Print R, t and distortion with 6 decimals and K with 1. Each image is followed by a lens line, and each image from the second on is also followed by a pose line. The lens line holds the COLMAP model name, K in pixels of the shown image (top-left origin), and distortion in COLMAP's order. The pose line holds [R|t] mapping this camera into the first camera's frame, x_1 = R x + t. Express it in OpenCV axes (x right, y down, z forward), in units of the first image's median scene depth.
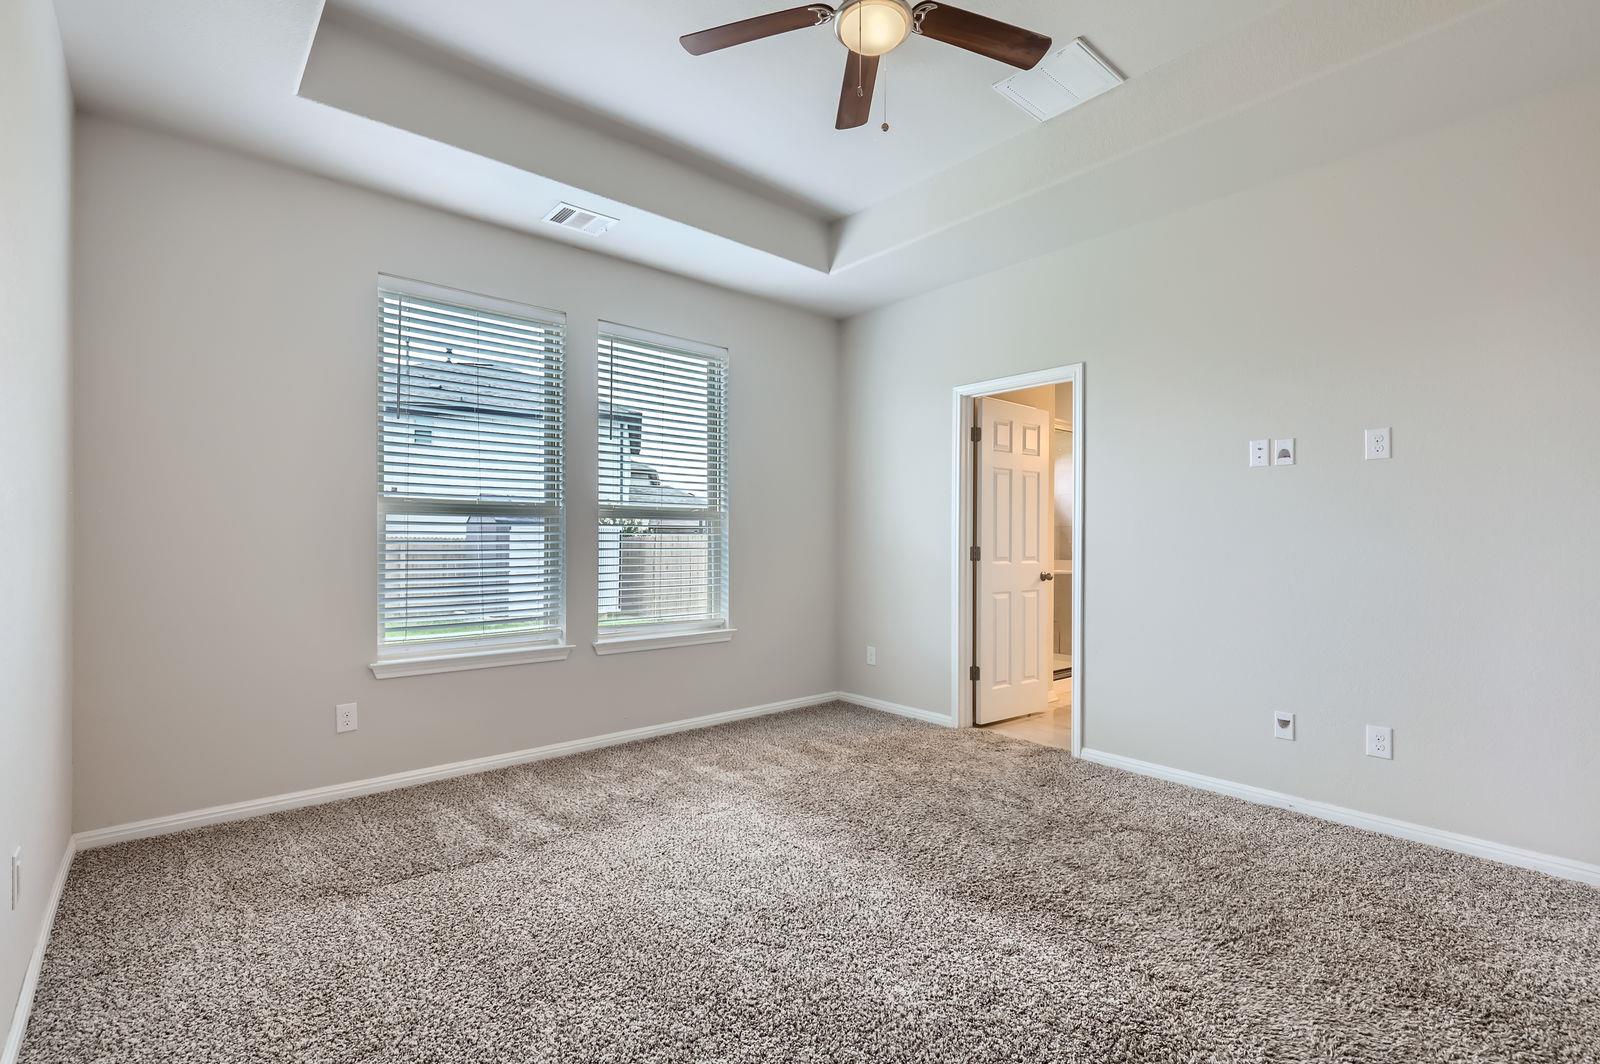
lens RADIAL K [[727.7, 0, 795.6], [0, 727.7, 540.4], [0, 0, 1]] dist [0.002992, 0.000184]
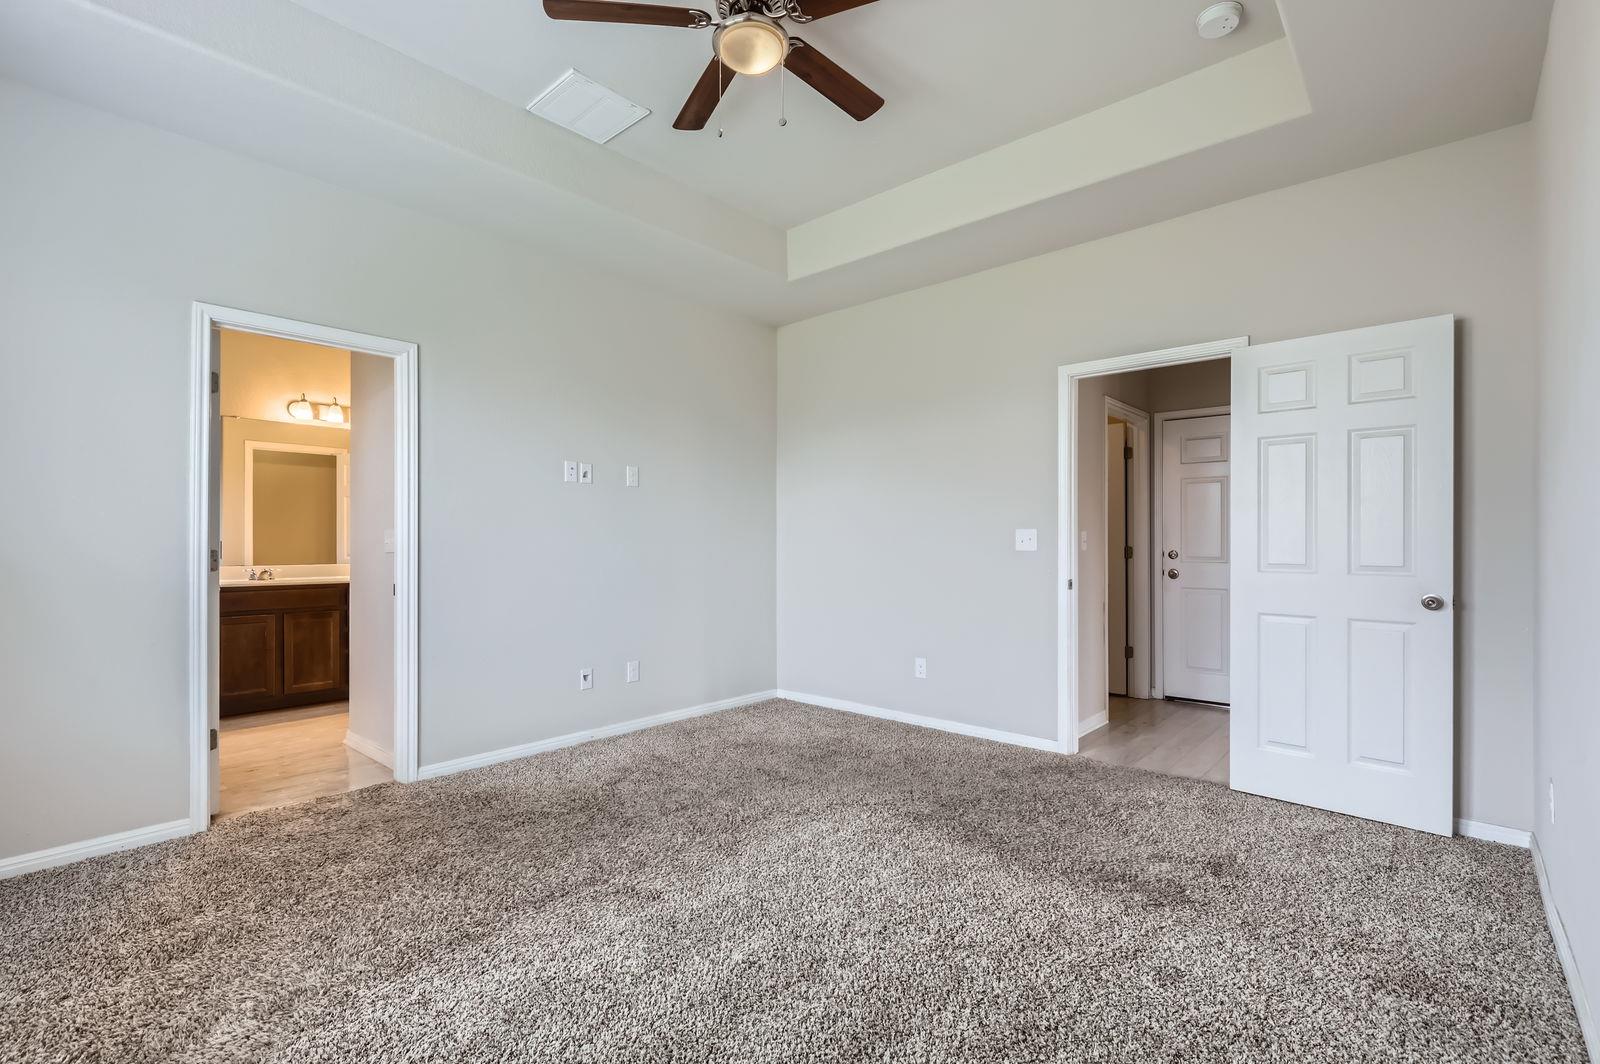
lens RADIAL K [[727.7, 0, 795.6], [0, 727.7, 540.4], [0, 0, 1]] dist [0.002992, 0.000184]
pose [[-0.136669, -0.004450, 0.990607, -0.618996], [-0.001365, 0.999990, 0.004303, -0.004807], [-0.990616, -0.000764, -0.136674, 0.712750]]
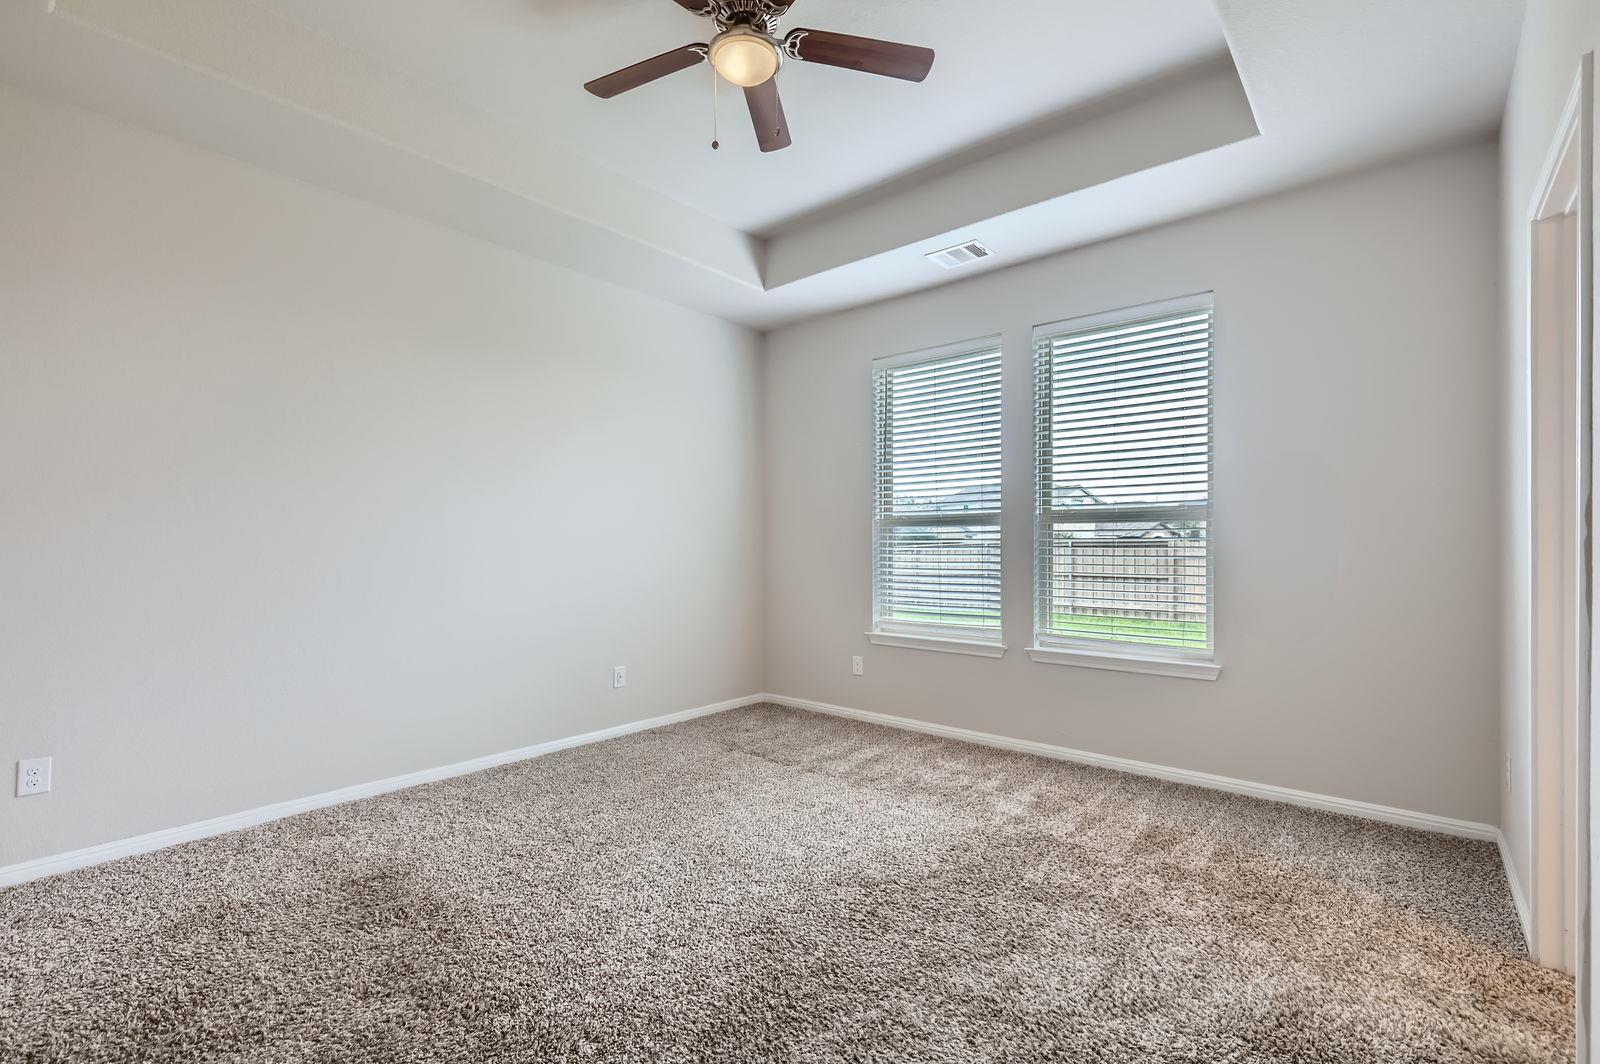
lens RADIAL K [[727.7, 0, 795.6], [0, 727.7, 540.4], [0, 0, 1]] dist [0.002992, 0.000184]
pose [[0.141390, -0.008870, -0.989914, 0.768181], [0.000452, 0.999960, -0.008895, 0.000780], [0.989954, 0.000810, 0.141389, 0.609392]]
